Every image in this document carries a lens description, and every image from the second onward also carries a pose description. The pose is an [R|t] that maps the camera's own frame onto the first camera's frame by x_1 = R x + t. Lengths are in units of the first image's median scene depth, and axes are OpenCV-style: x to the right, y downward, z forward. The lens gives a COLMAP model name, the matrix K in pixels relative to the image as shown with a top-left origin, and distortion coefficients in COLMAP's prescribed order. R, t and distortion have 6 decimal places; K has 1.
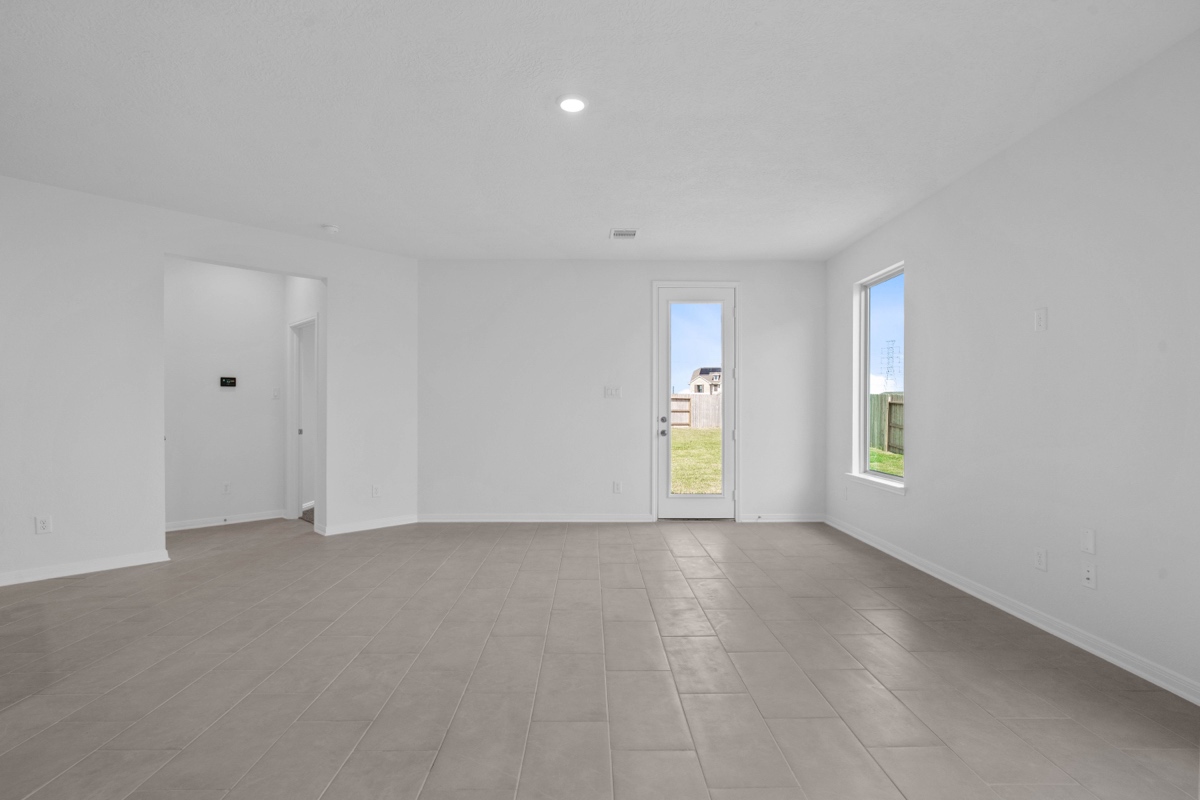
lens RADIAL K [[573.9, 0, 597.8], [0, 573.9, 405.5], [0, 0, 1]] dist [-0.004022, -0.000349]
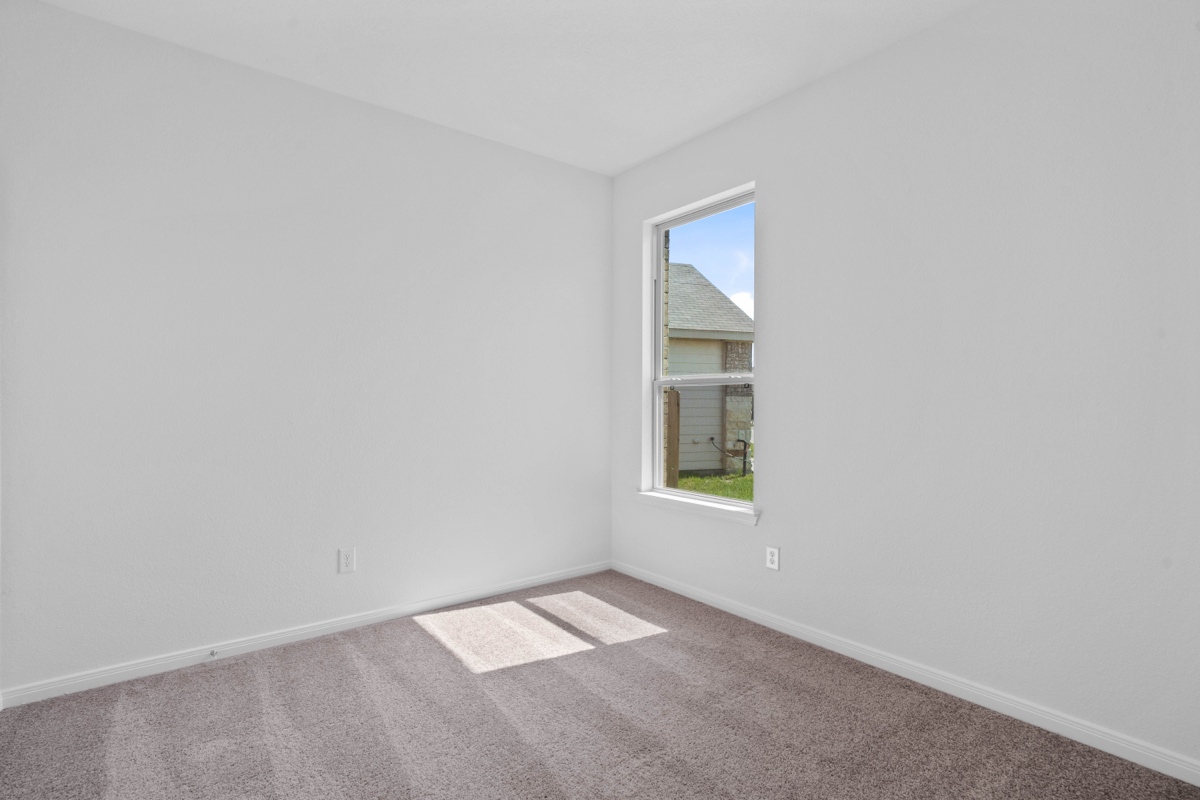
lens RADIAL K [[569.4, 0, 594.6], [0, 569.4, 390.9], [0, 0, 1]] dist [-0.003335, 0.000084]
pose [[0.801431, 0.006157, 0.598055, -0.018133], [-0.002622, 0.999974, -0.006781, 0.002197], [-0.598081, 0.003867, 0.801426, 0.428370]]
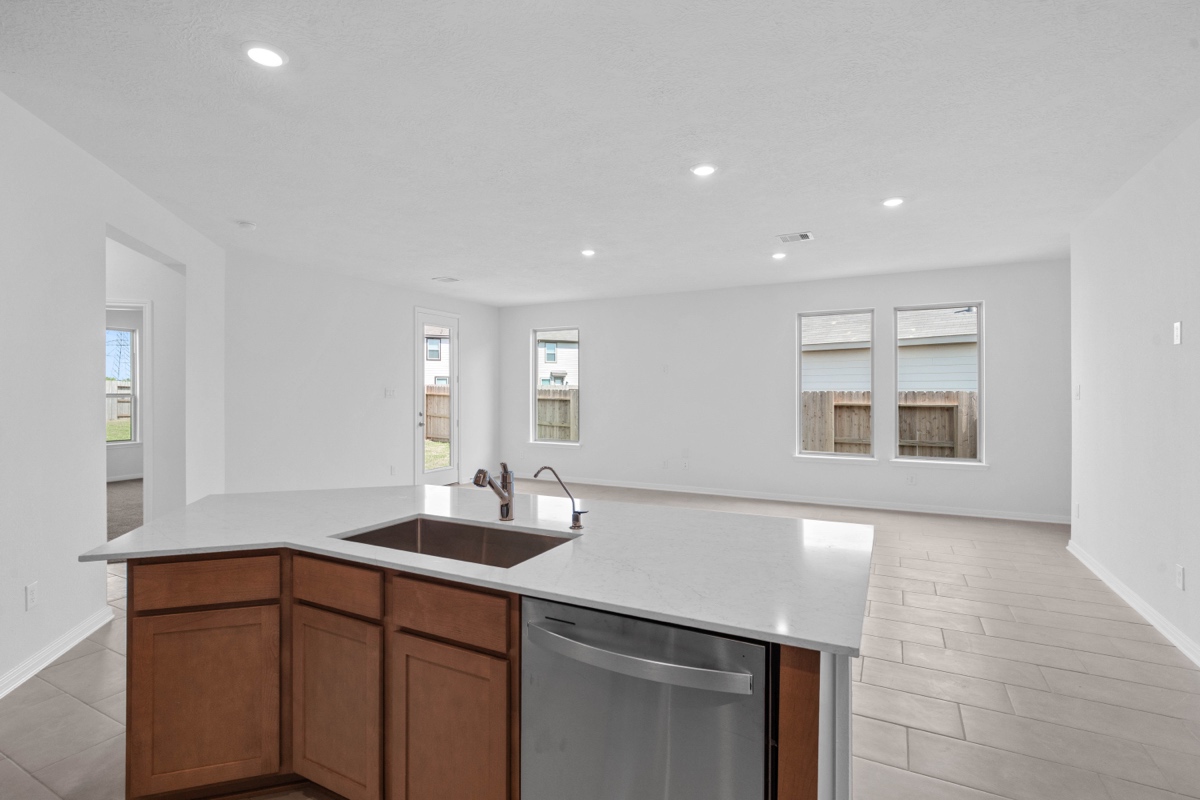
lens RADIAL K [[569.4, 0, 594.6], [0, 569.4, 390.9], [0, 0, 1]] dist [-0.003335, 0.000084]
pose [[0.477930, -0.001654, 0.878396, -0.832538], [0.000847, 0.999999, 0.001421, -0.029477], [-0.878397, 0.000065, 0.477931, 0.037403]]
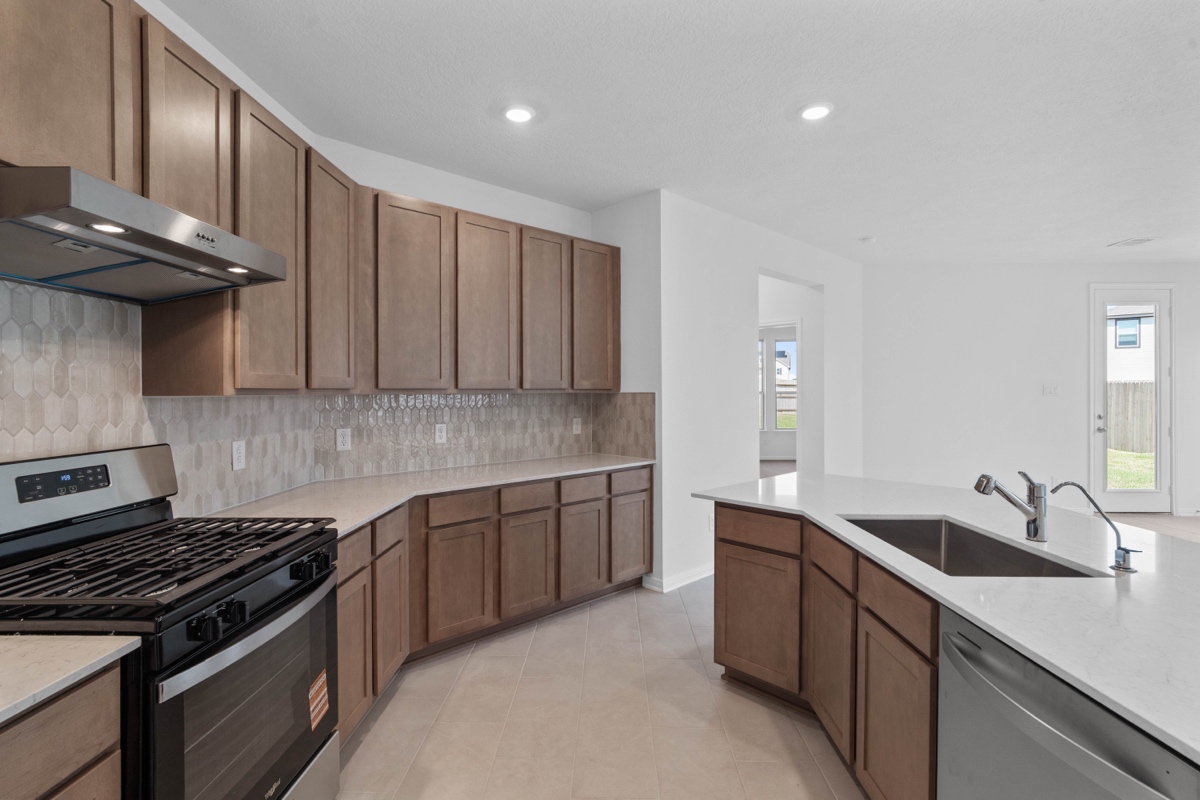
lens RADIAL K [[569.4, 0, 594.6], [0, 569.4, 390.9], [0, 0, 1]] dist [-0.003335, 0.000084]
pose [[0.999531, -0.003321, -0.030435, -0.768901], [0.003436, 0.999987, 0.003735, -0.029572], [0.030422, -0.003838, 0.999530, -0.053240]]
